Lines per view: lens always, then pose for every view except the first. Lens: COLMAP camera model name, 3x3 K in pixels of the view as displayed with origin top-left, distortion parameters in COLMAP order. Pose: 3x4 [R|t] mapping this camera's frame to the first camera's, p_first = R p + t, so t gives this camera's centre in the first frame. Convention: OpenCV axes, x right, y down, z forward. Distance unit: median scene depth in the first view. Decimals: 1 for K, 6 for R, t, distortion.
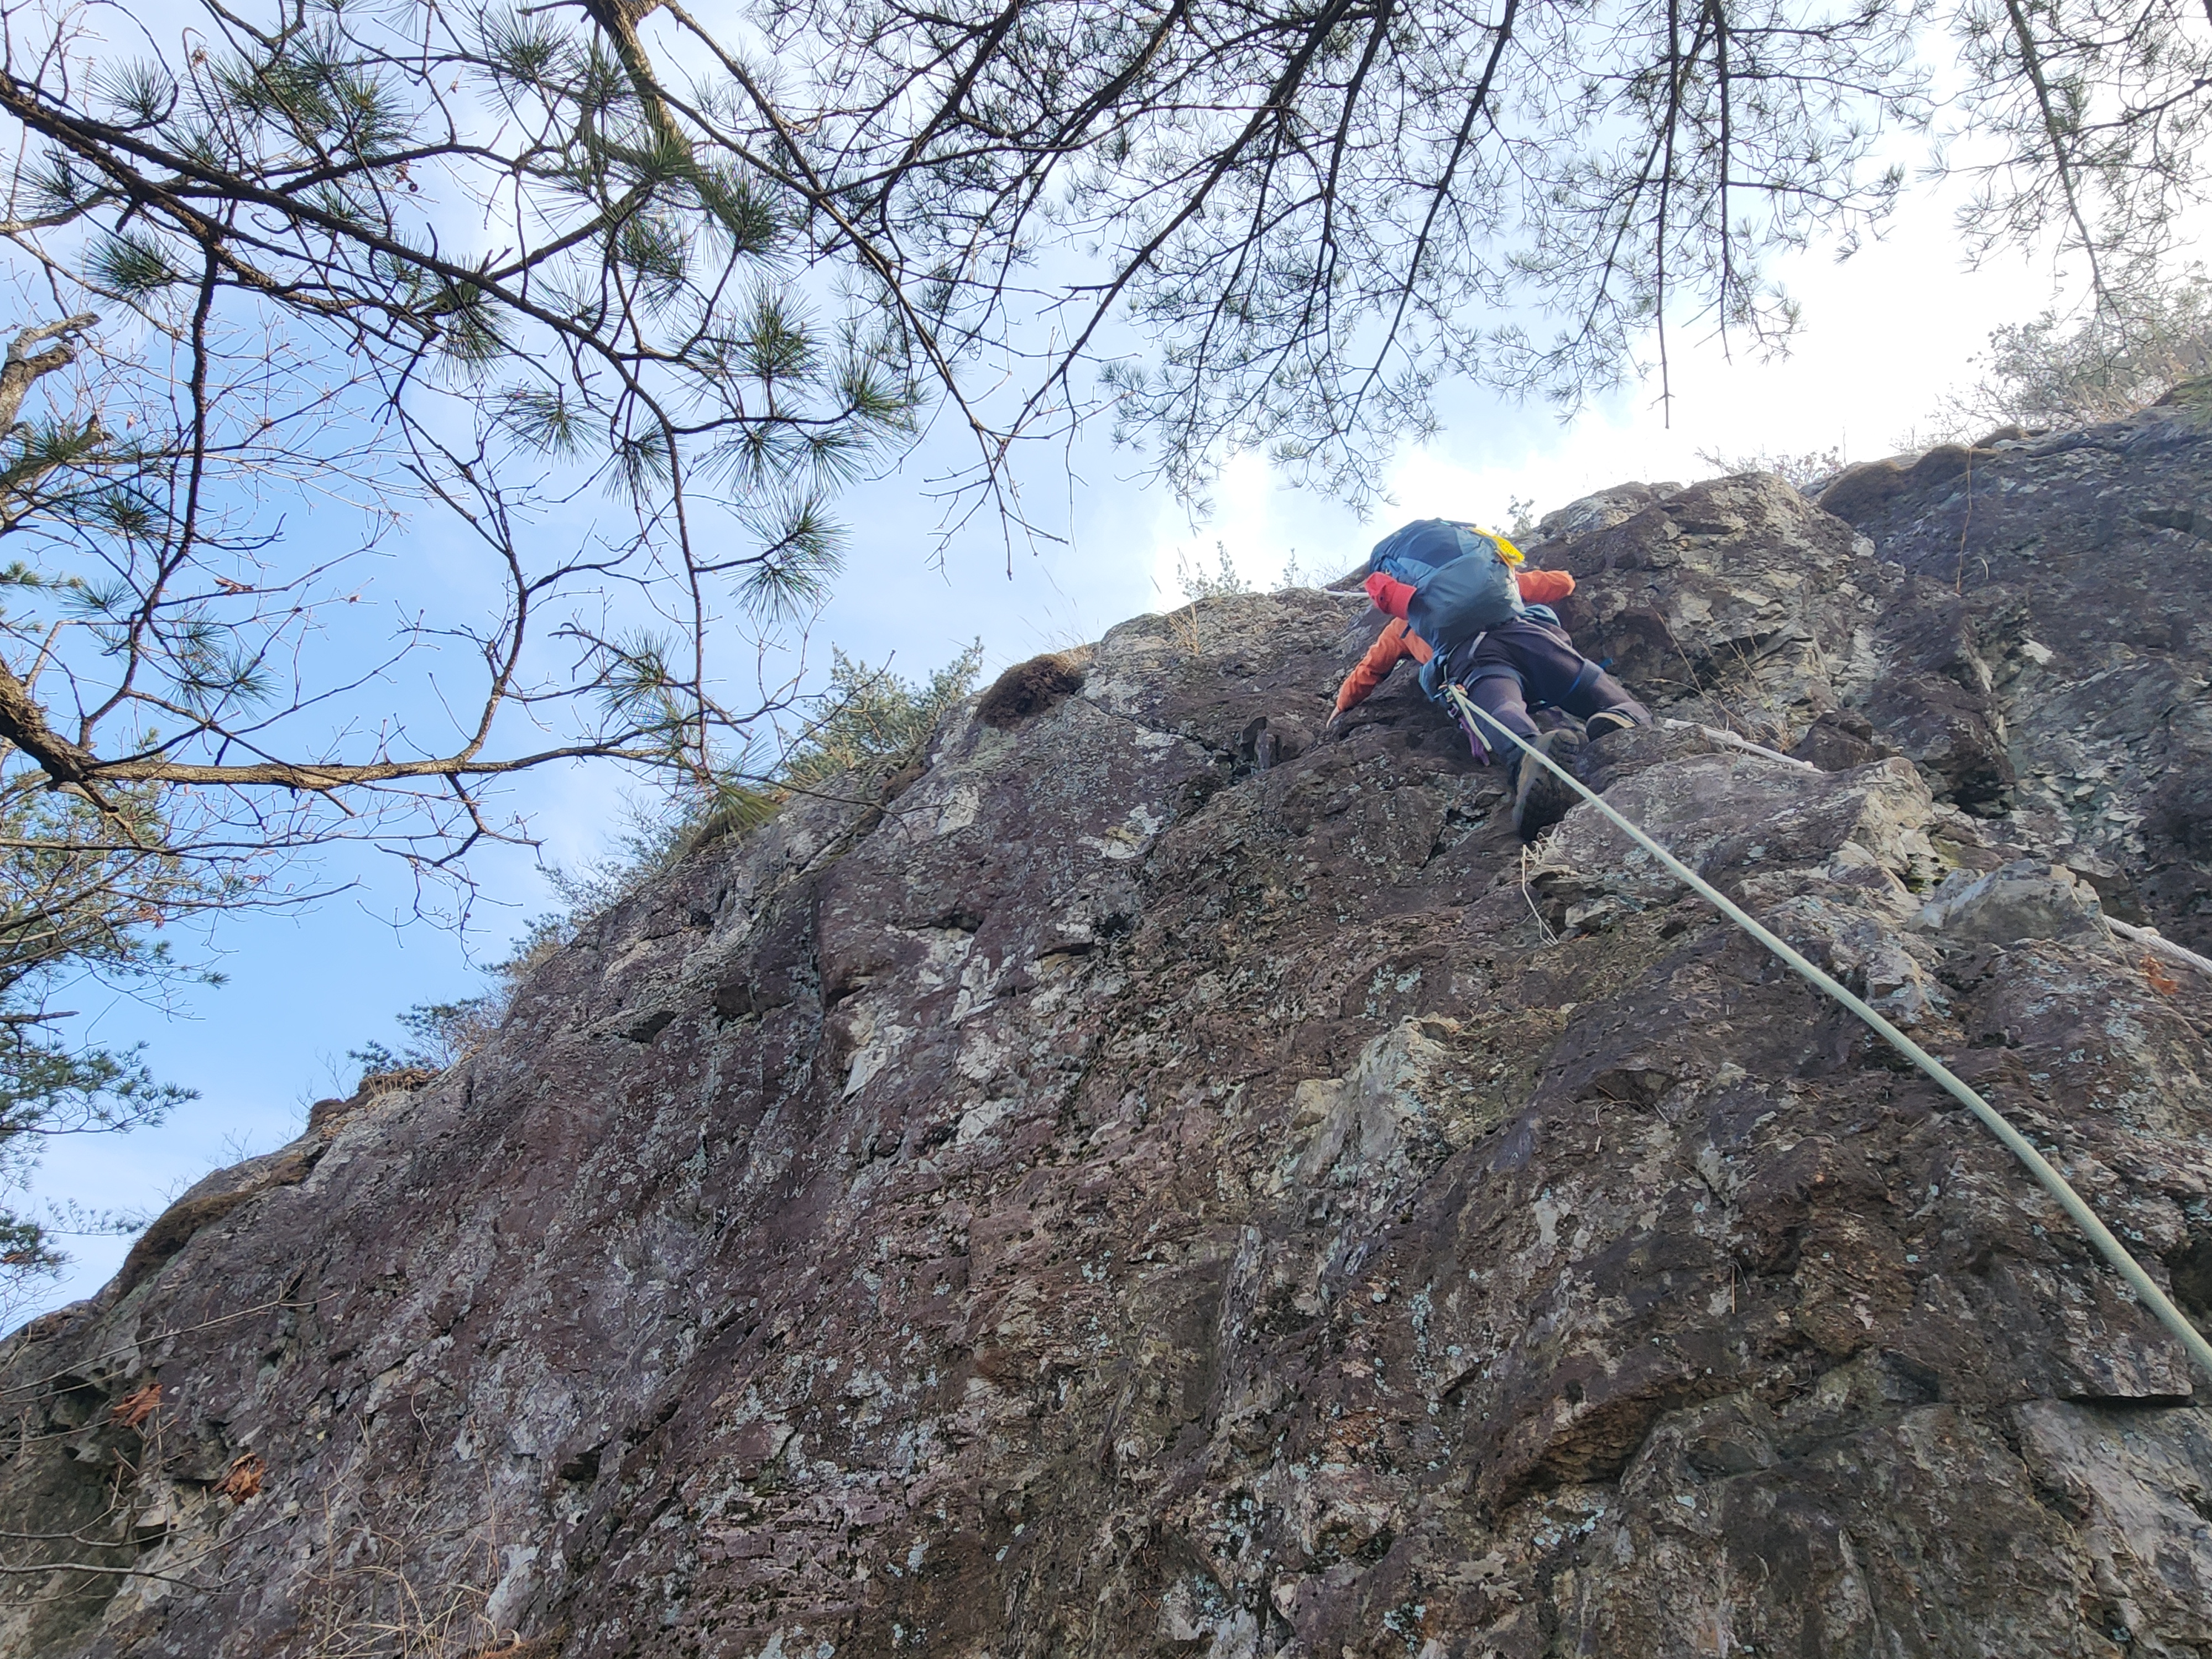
lens RADIAL K [[1236.1, 0, 1106.0], [0, 1236.1, 829.5], [0, 0, 1]] dist [0.005382, 0.000791]
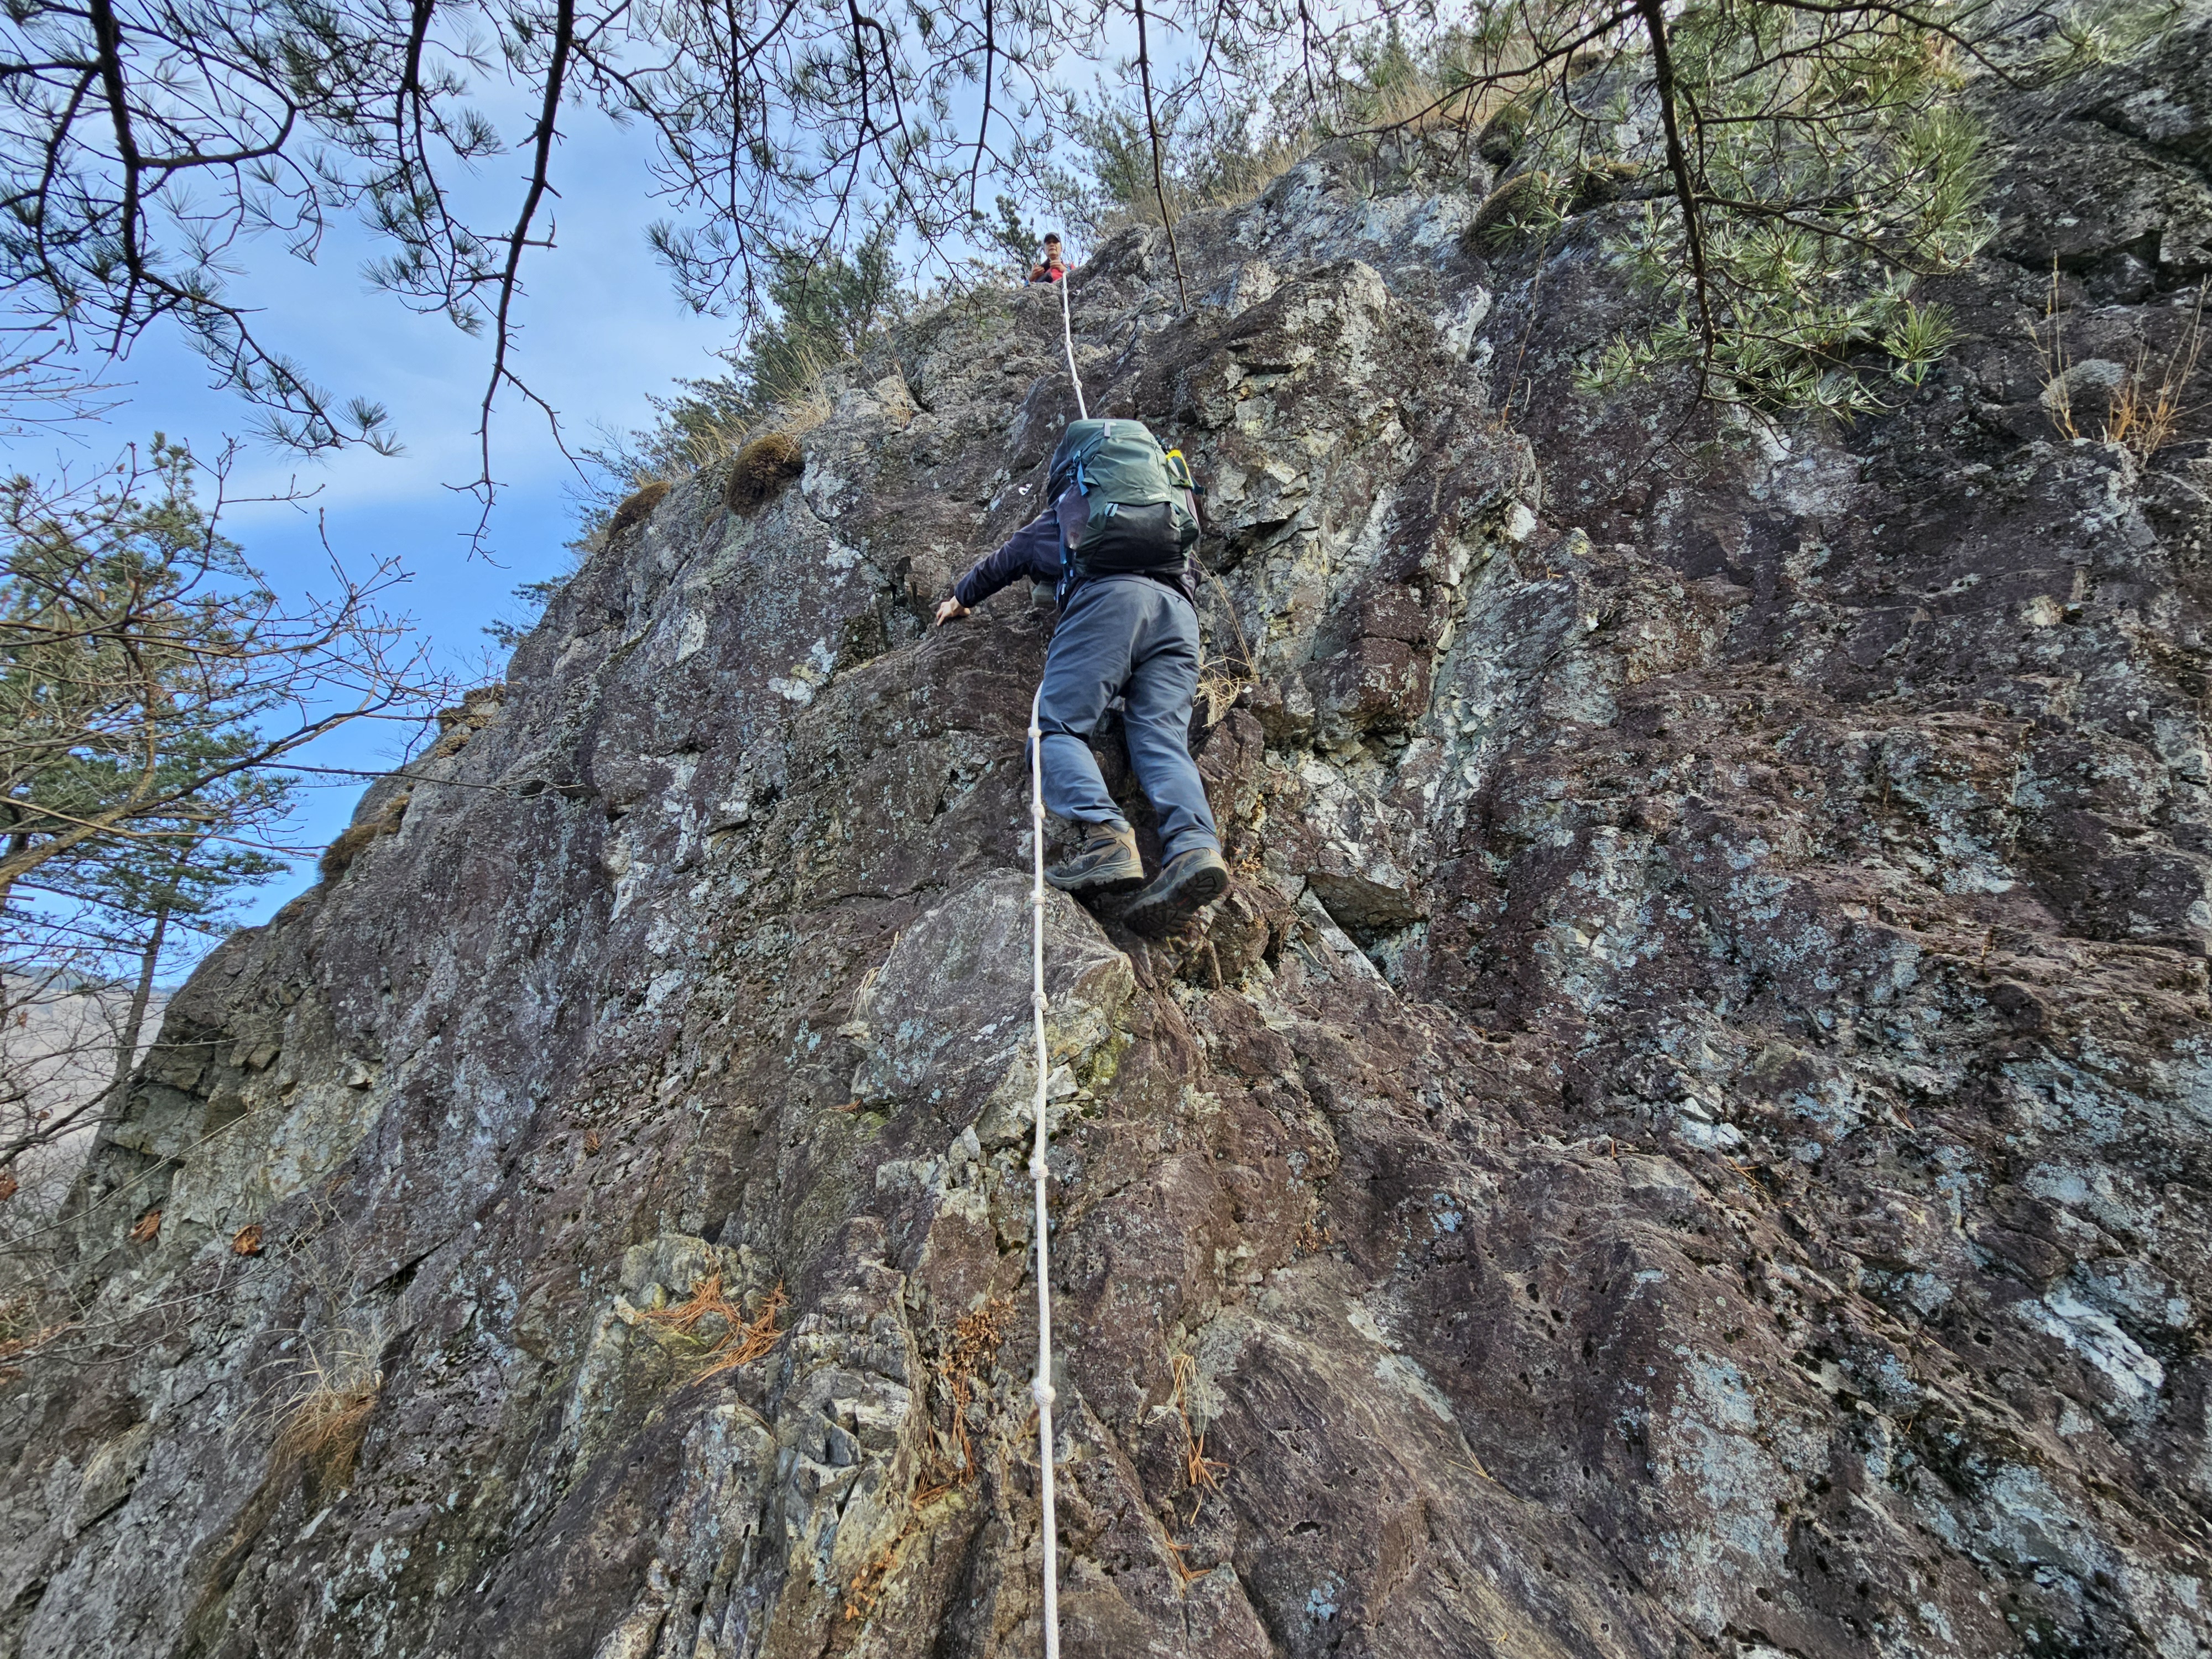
lens RADIAL K [[899.6, 0, 1106.0], [0, 899.6, 829.5], [0, 0, 1]] dist [-0.001409, 0.000212]
pose [[0.996572, -0.077583, -0.028731, 0.343646], [0.081521, 0.861657, 0.500901, -0.300898], [-0.014105, -0.501526, 0.865028, 0.162077]]
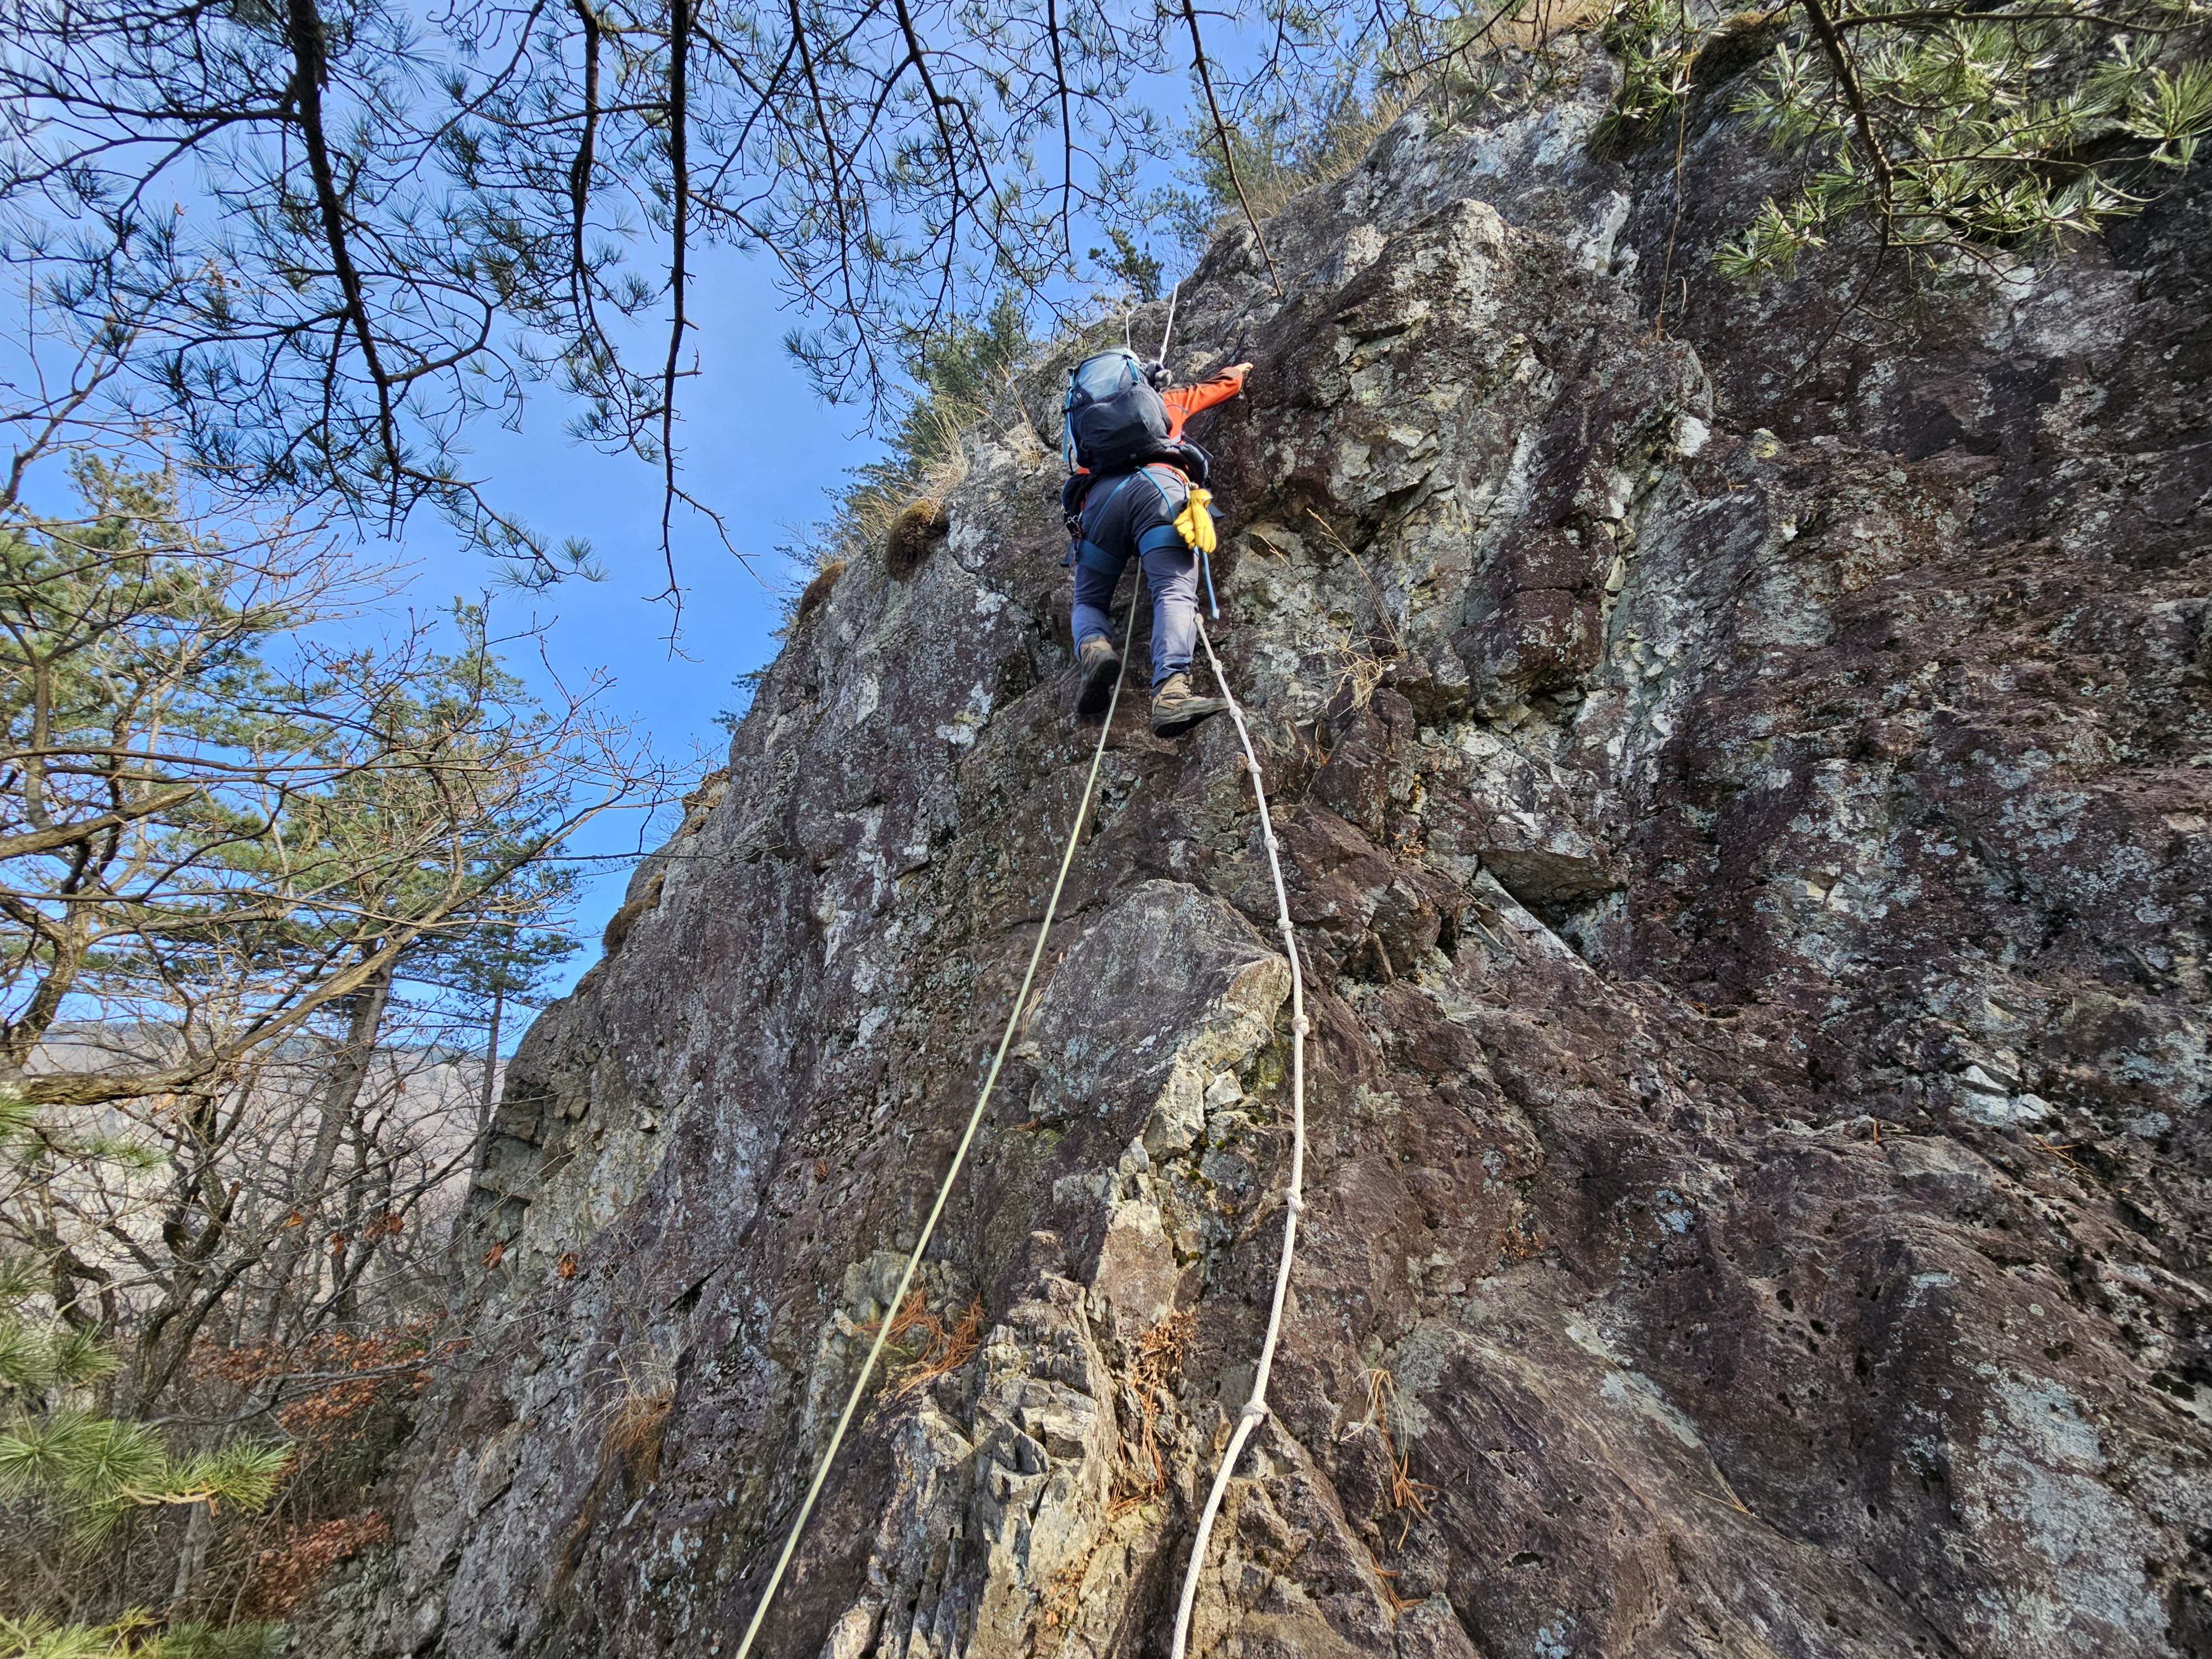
lens RADIAL K [[898.7, 0, 1105.2], [0, 898.7, 830.7], [0, 0, 1]] dist [-0.004105, 0.002120]
pose [[0.952896, -0.192278, -0.234560, 0.368967], [0.281676, 0.847800, 0.449326, -0.292479], [0.112465, -0.494230, 0.862025, 0.163032]]
